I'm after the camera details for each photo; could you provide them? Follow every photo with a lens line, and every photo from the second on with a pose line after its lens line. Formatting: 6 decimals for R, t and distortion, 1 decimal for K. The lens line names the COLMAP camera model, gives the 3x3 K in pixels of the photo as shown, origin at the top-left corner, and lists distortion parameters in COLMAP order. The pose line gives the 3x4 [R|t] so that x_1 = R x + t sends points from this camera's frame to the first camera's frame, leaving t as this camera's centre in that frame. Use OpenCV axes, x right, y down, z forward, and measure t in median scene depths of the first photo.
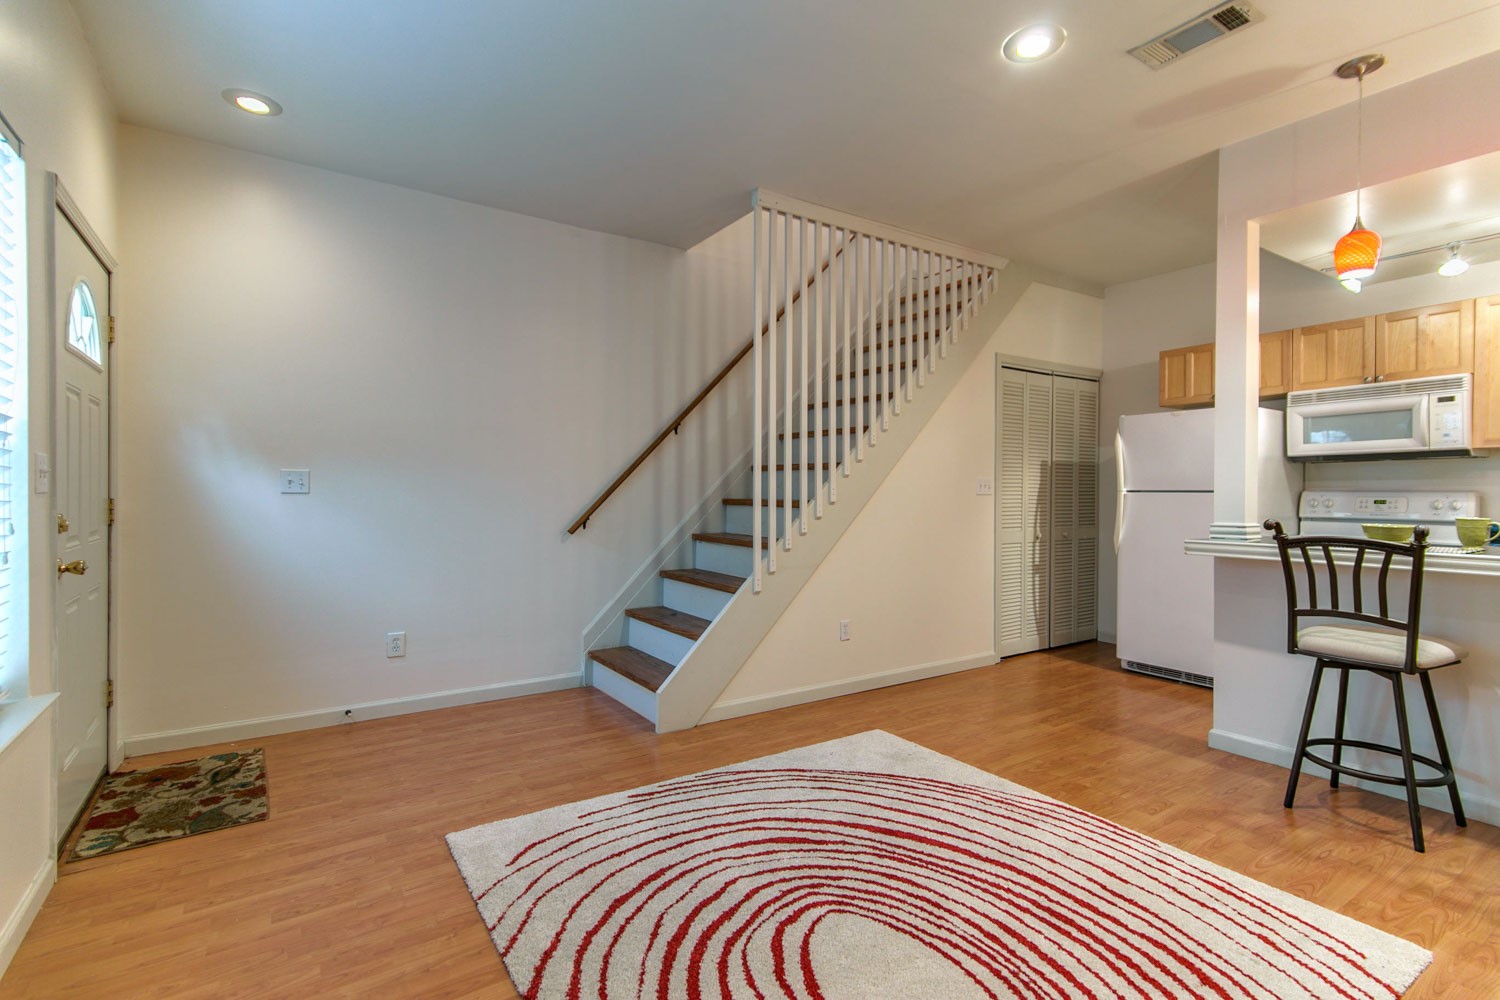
lens RADIAL K [[699.9, 0, 750.0], [0, 699.9, 500.0], [0, 0, 1]] dist [0.003495, 0.000595]
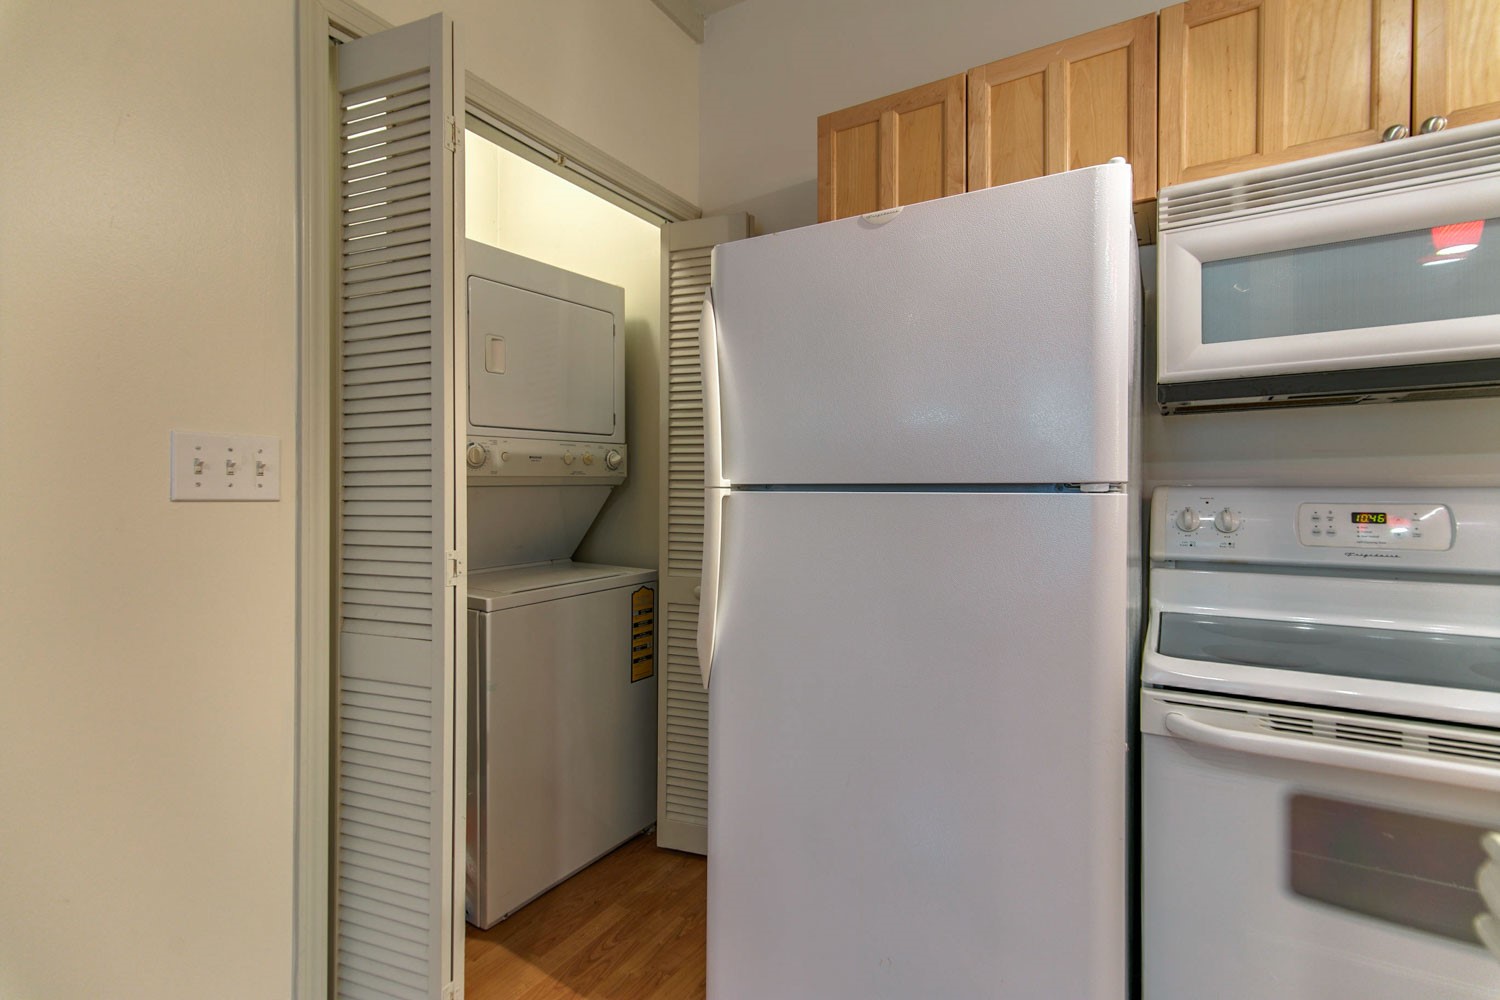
lens RADIAL K [[699.9, 0, 750.0], [0, 699.9, 500.0], [0, 0, 1]] dist [0.003495, 0.000595]
pose [[0.901025, -0.003410, 0.433753, 0.447608], [0.006140, 0.999969, -0.004893, -0.005936], [-0.433723, 0.007072, 0.901019, 0.783522]]
